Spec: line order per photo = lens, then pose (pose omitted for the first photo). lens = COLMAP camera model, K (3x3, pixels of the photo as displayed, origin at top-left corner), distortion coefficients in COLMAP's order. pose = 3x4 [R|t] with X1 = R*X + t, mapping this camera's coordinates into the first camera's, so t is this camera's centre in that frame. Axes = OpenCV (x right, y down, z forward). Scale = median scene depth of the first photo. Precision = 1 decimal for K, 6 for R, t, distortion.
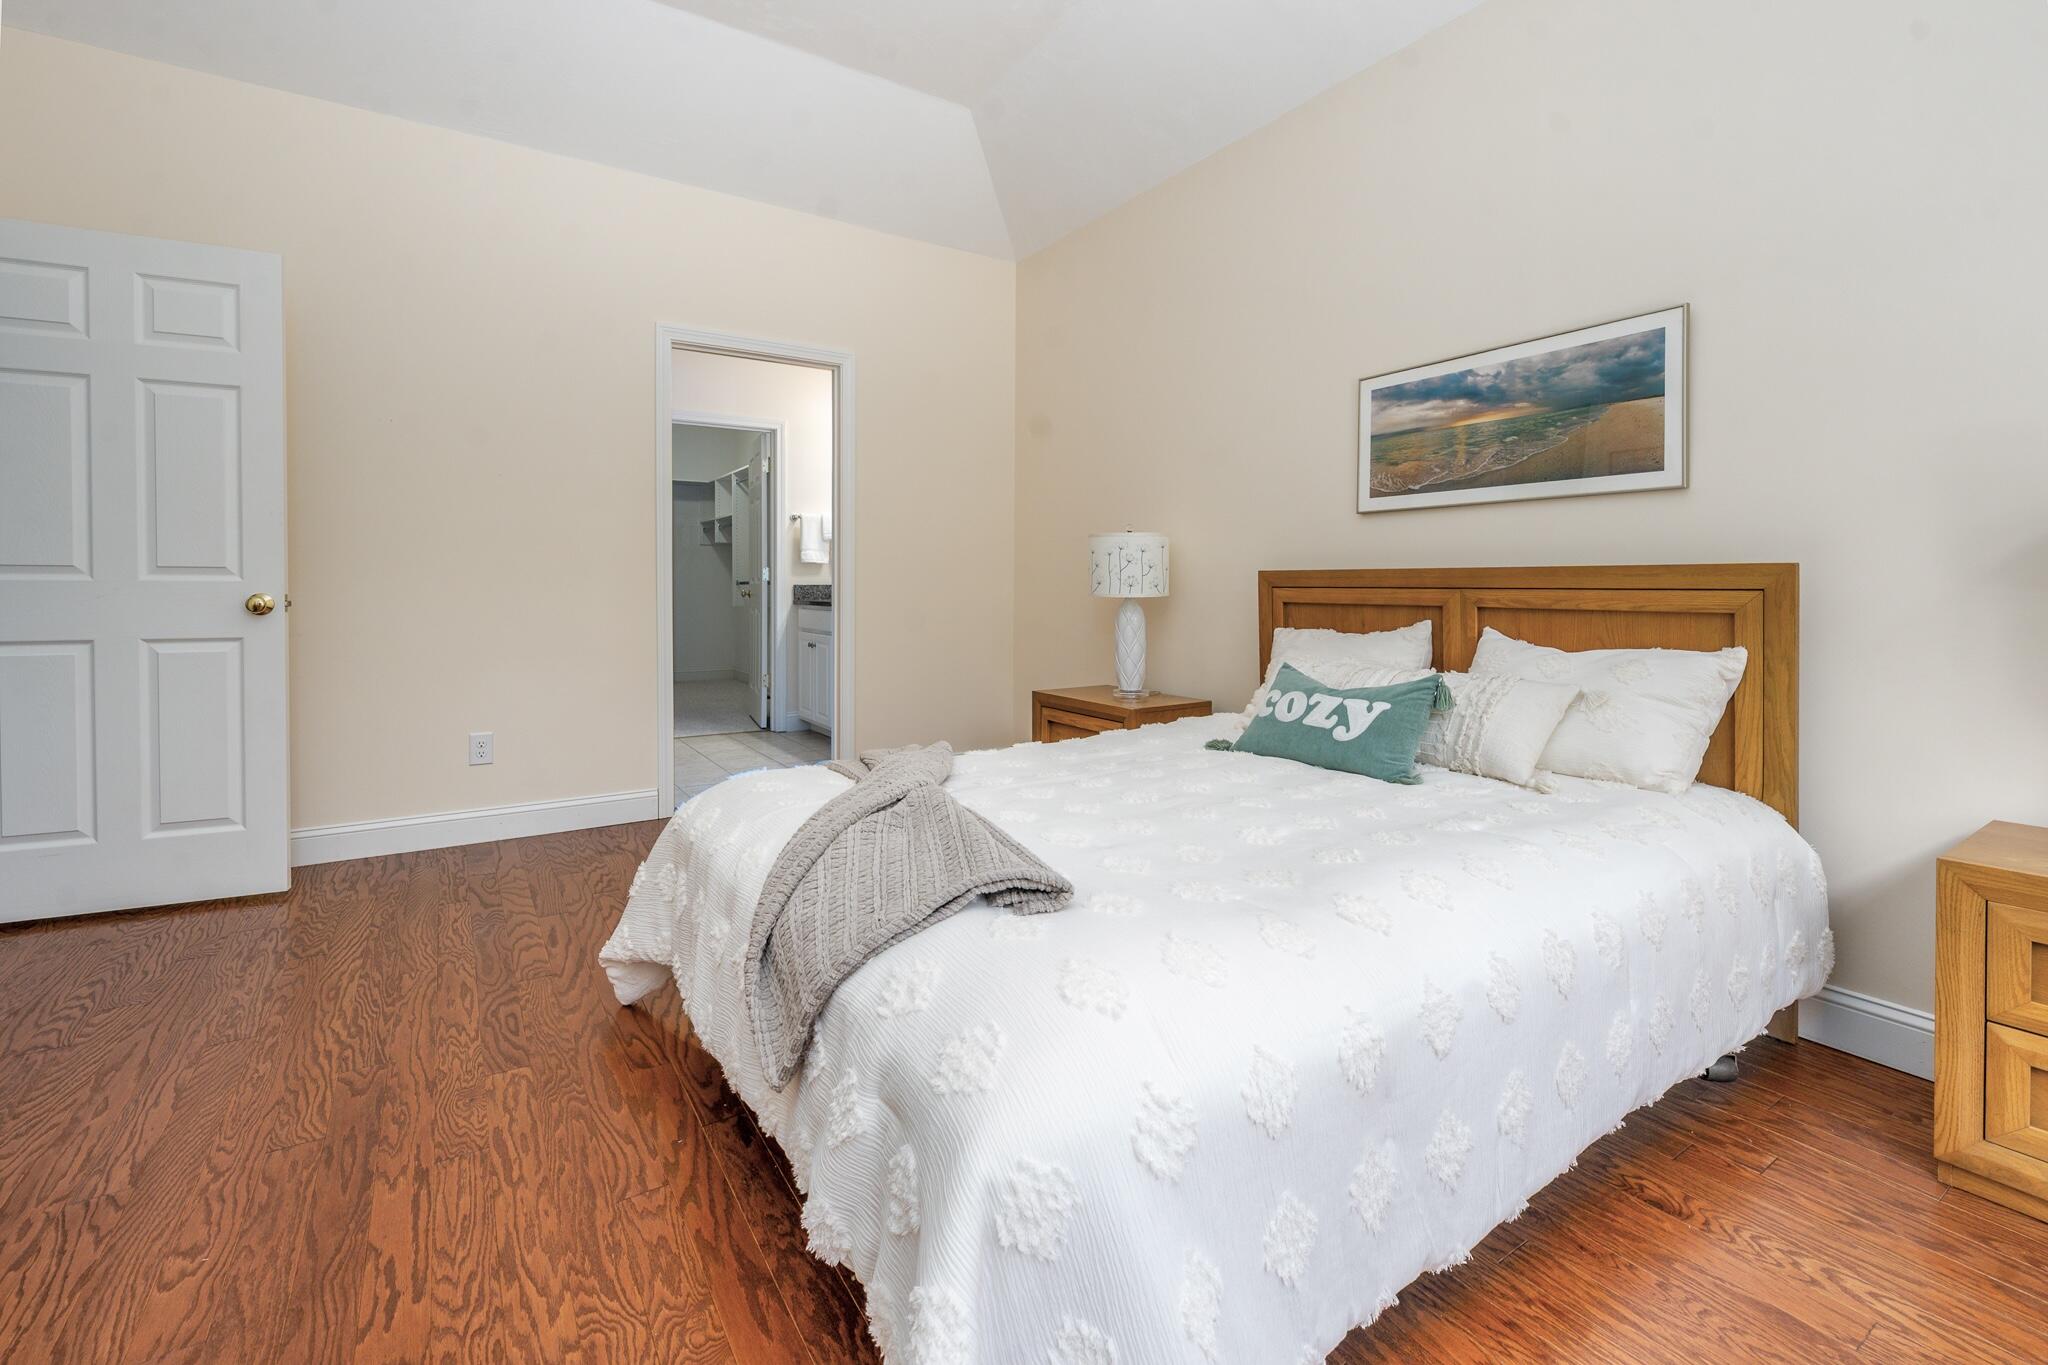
lens RADIAL K [[903.0, 0, 1016.2], [0, 903.0, 587.8], [0, 0, 1]] dist [0.002118, -0.000011]
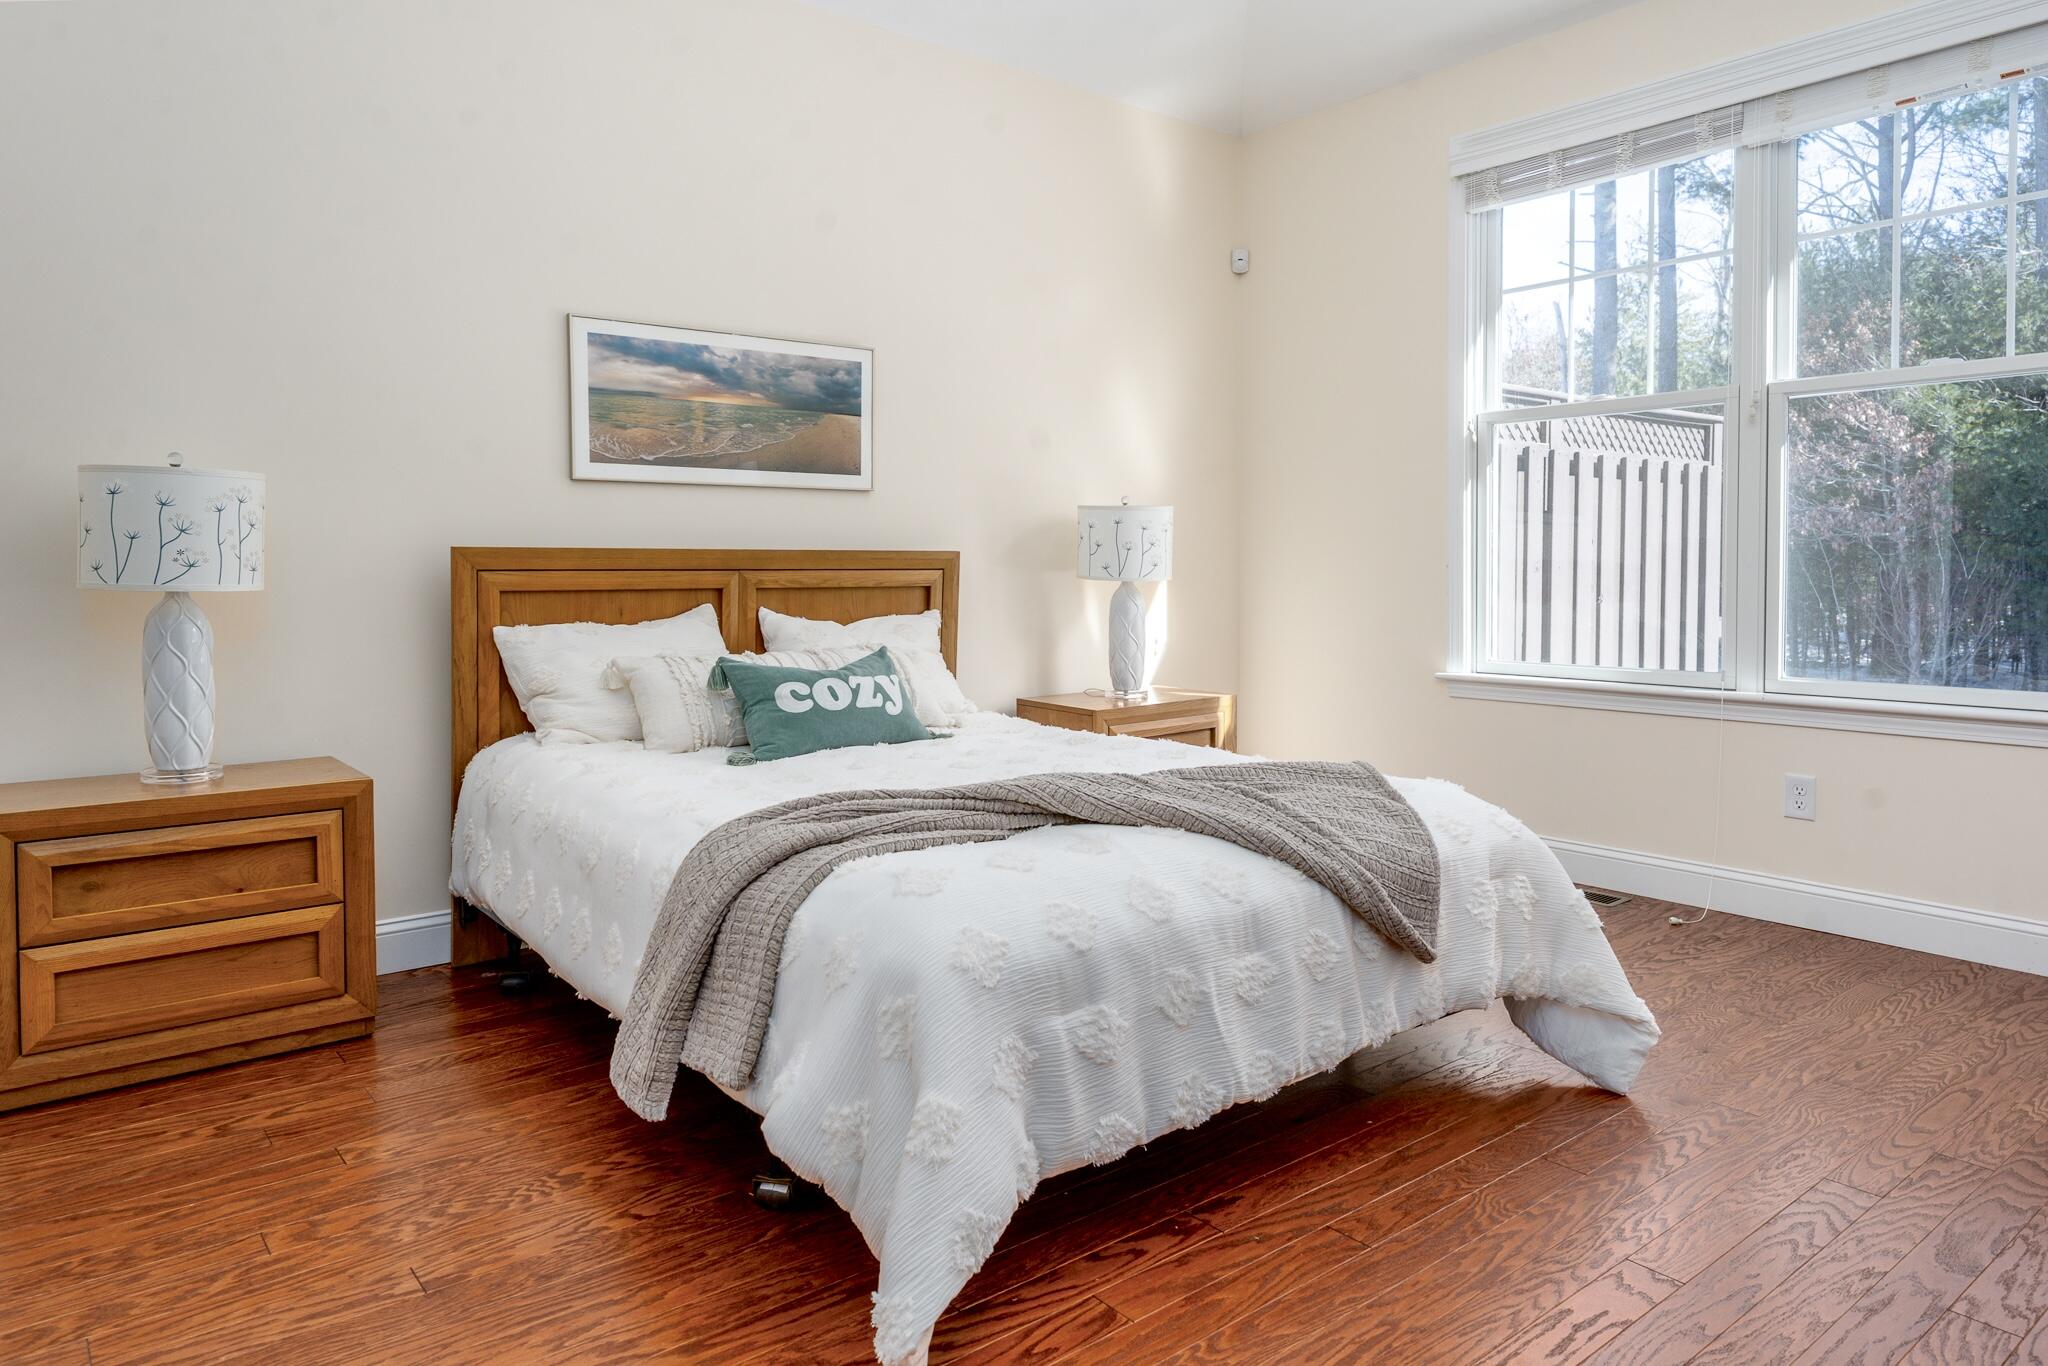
lens RADIAL K [[1262.7, 0, 1028.3], [0, 1262.7, 590.4], [0, 0, 1]] dist [0.003866, 0.000212]
pose [[-0.103031, -0.025298, 0.994356, -0.941076], [0.002993, 0.999664, 0.025744, -0.011594], [-0.994674, 0.005629, -0.102921, 0.833473]]
